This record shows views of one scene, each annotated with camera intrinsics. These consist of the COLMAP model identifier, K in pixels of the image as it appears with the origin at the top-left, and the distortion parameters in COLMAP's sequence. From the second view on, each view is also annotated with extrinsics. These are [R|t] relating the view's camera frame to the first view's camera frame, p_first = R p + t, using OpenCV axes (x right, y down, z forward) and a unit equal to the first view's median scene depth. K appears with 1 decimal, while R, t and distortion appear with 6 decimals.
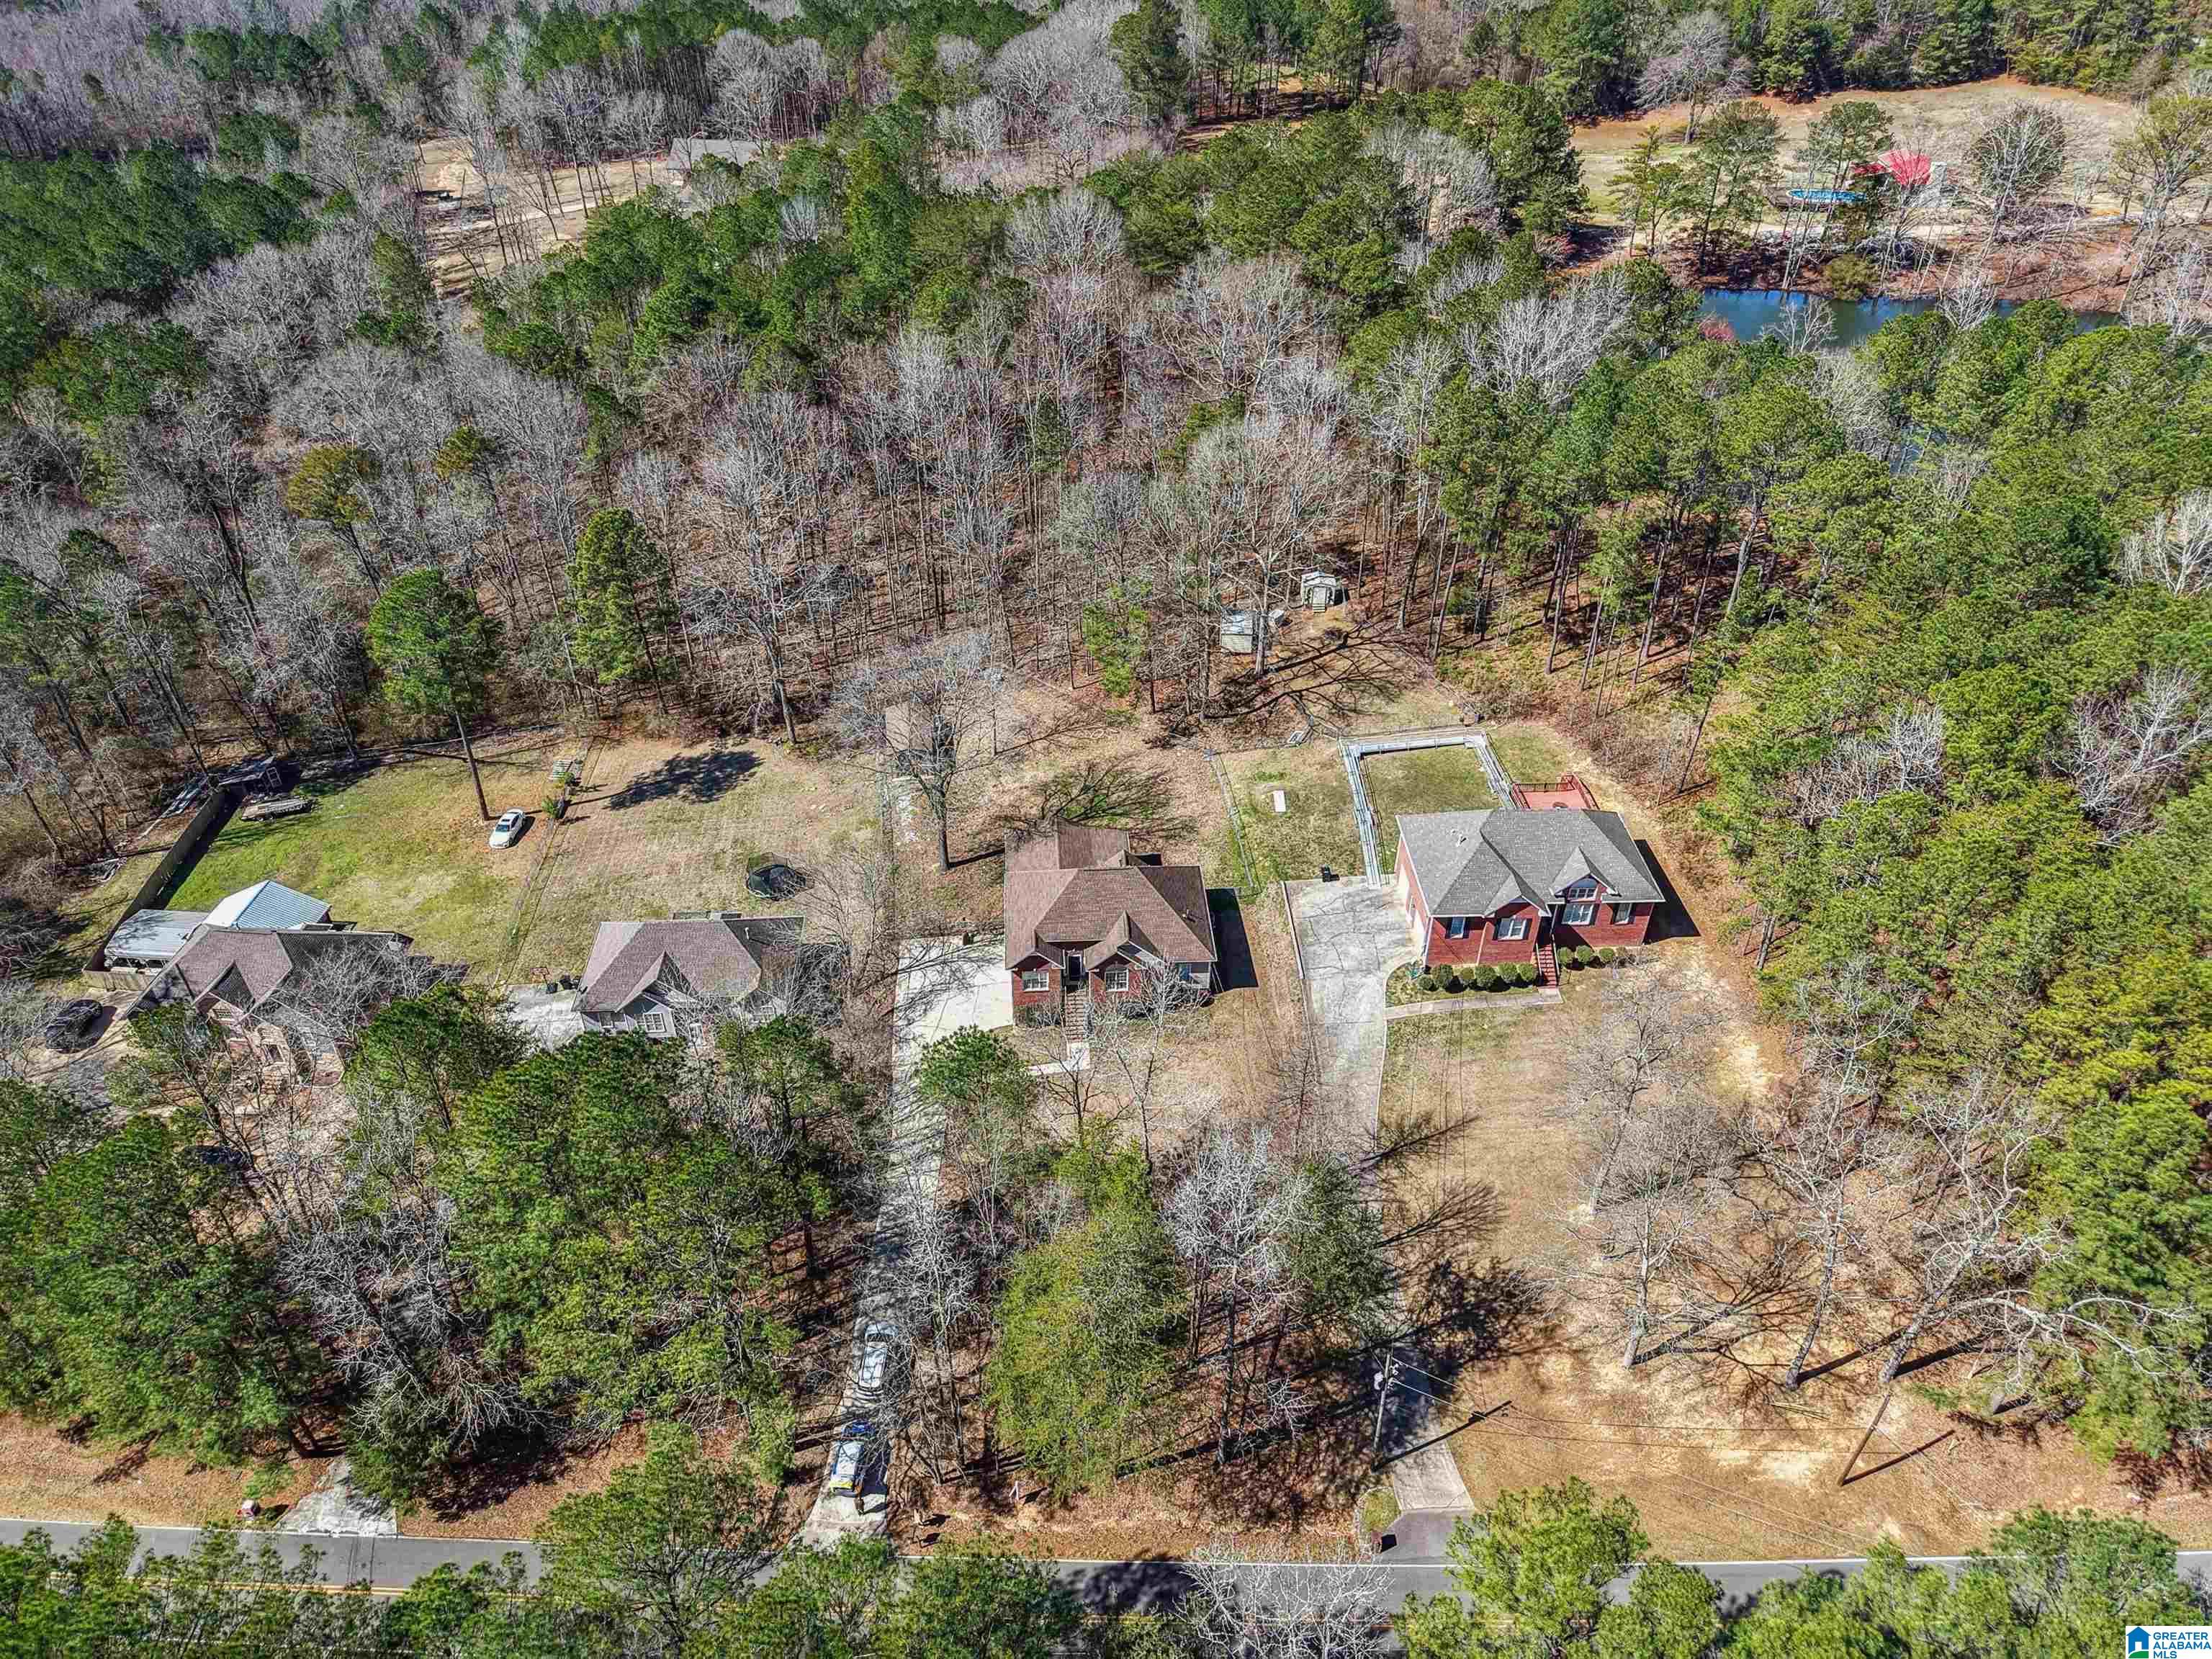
lens RADIAL K [[1494.5, 0, 1106.0], [0, 1494.5, 829.5], [0, 0, 1]] dist [0.092042, -0.185812]
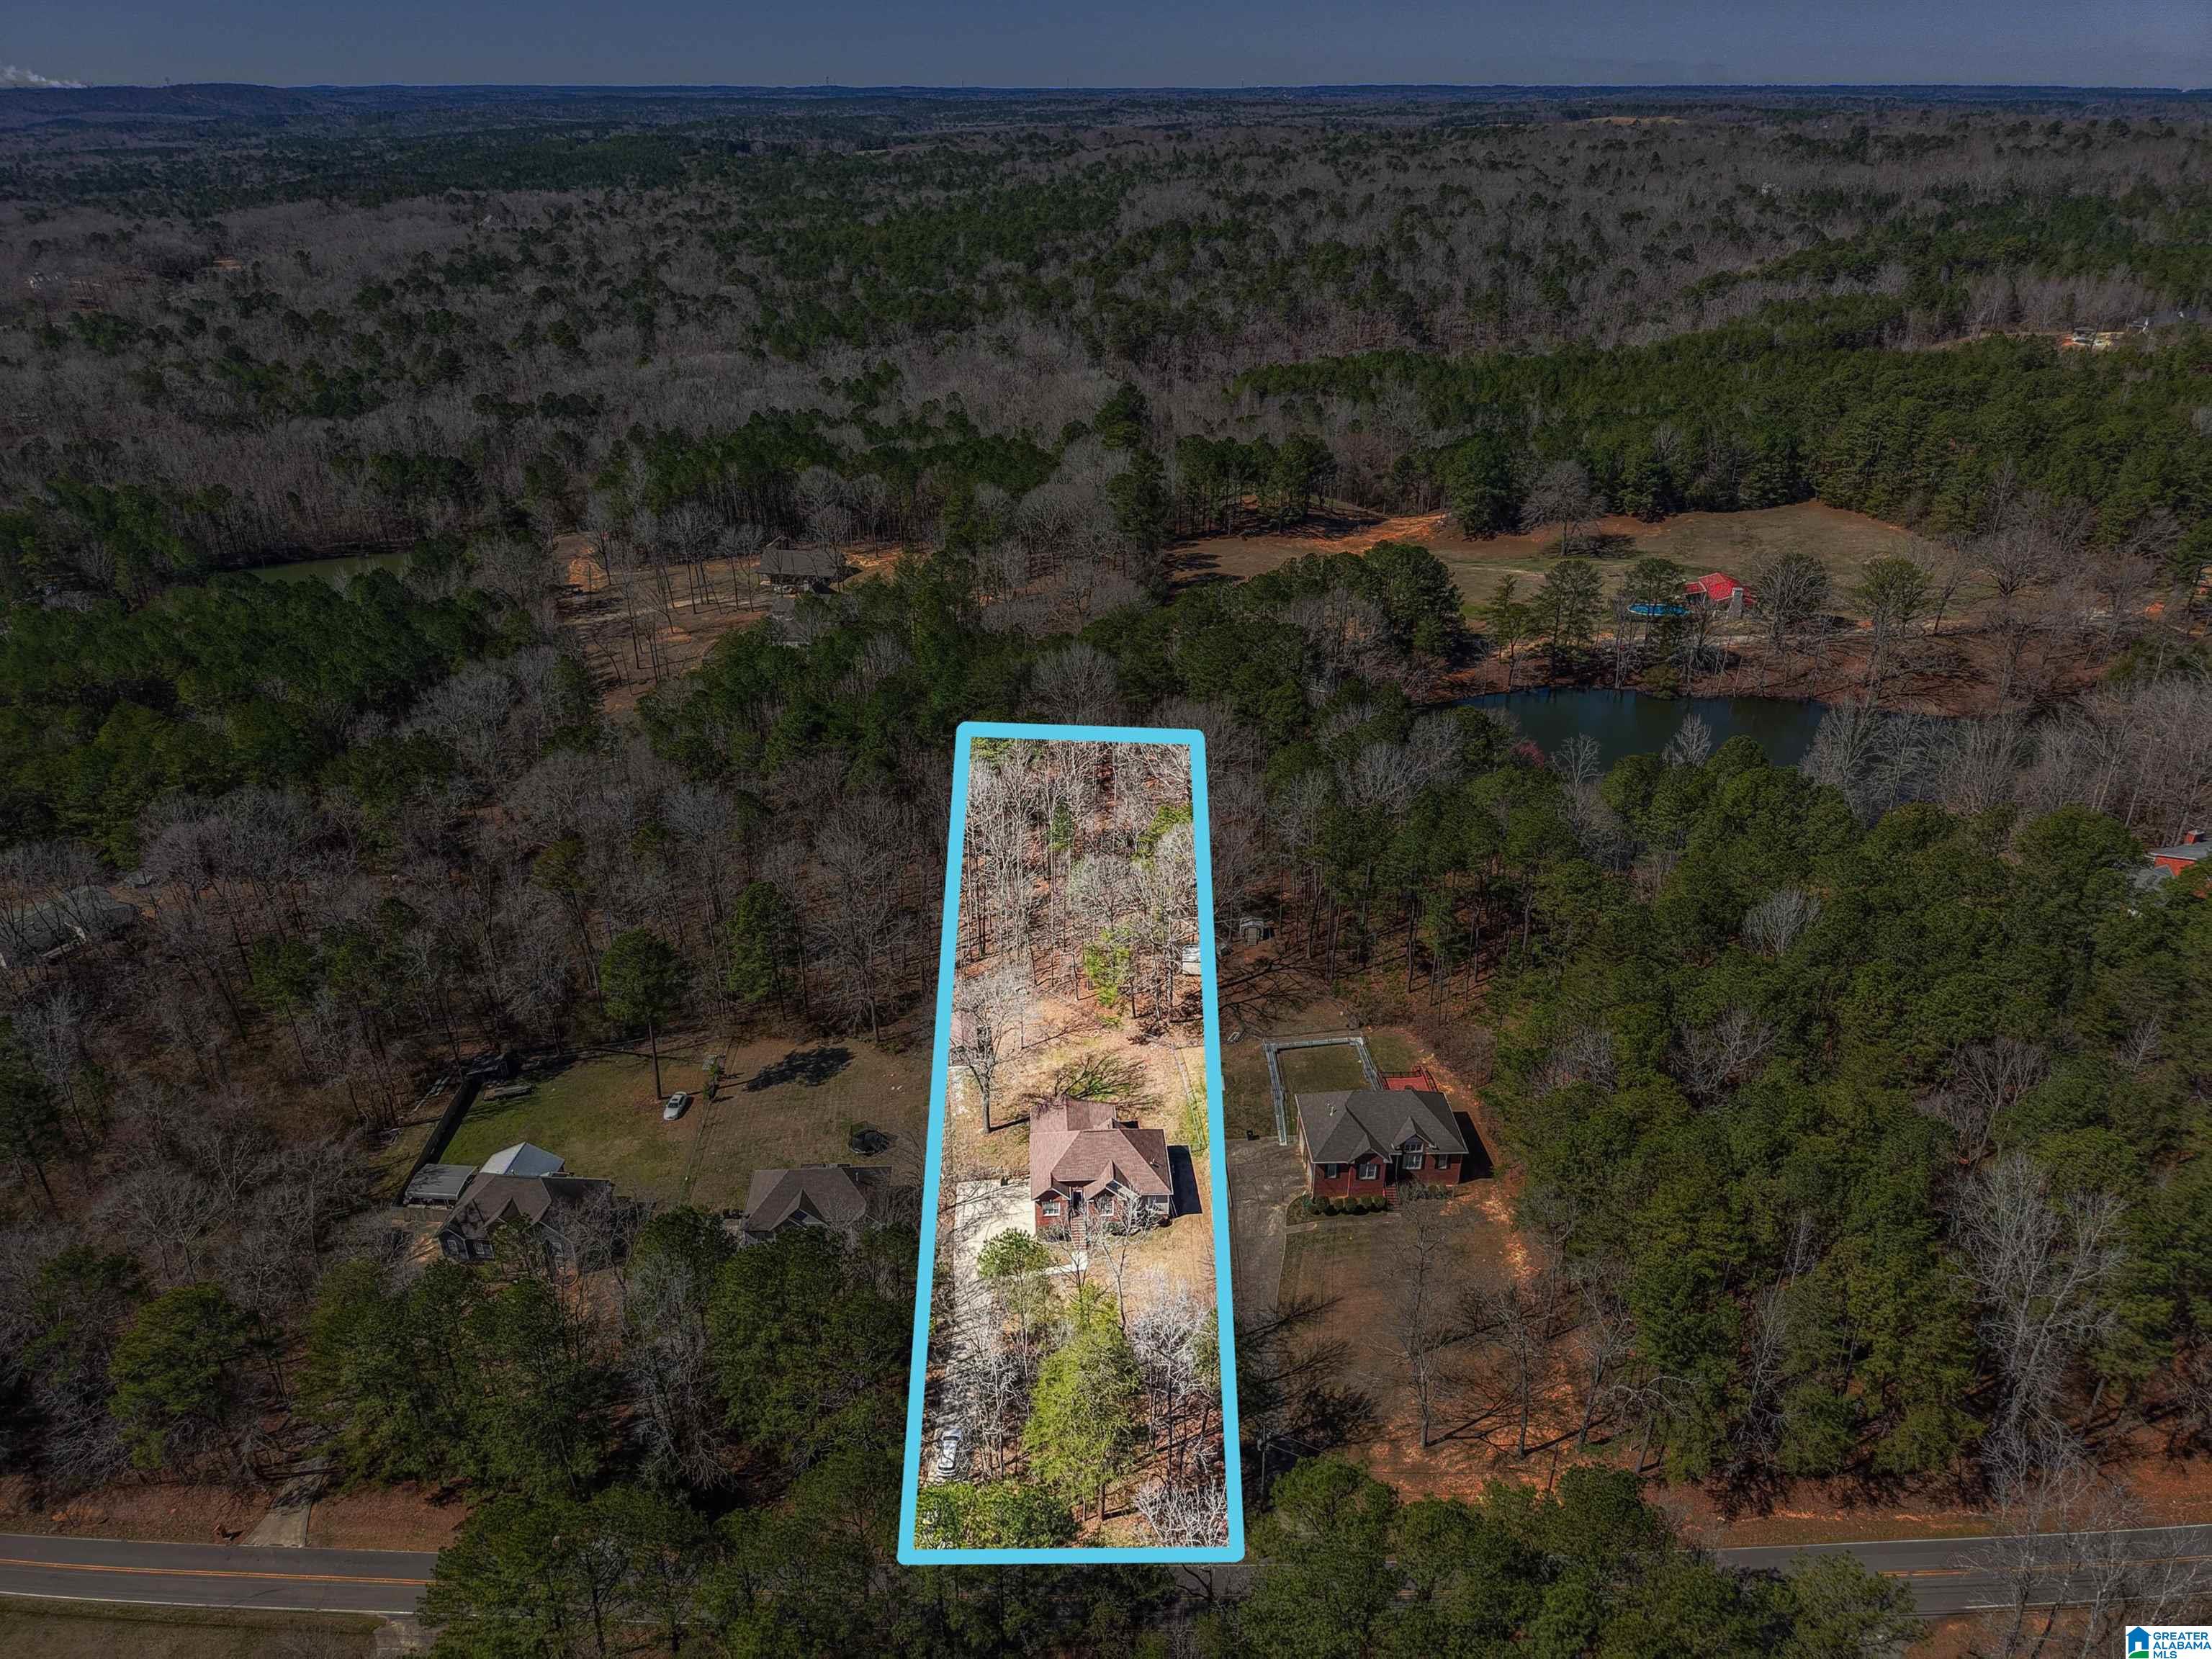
lens RADIAL K [[1494.5, 0, 1106.0], [0, 1494.5, 829.5], [0, 0, 1]] dist [0.092042, -0.185812]
pose [[0.999981, -0.002900, -0.005358, 0.013700], [0.001891, 0.983753, -0.179516, -0.000849], [0.005792, 0.179502, 0.983740, -0.443914]]
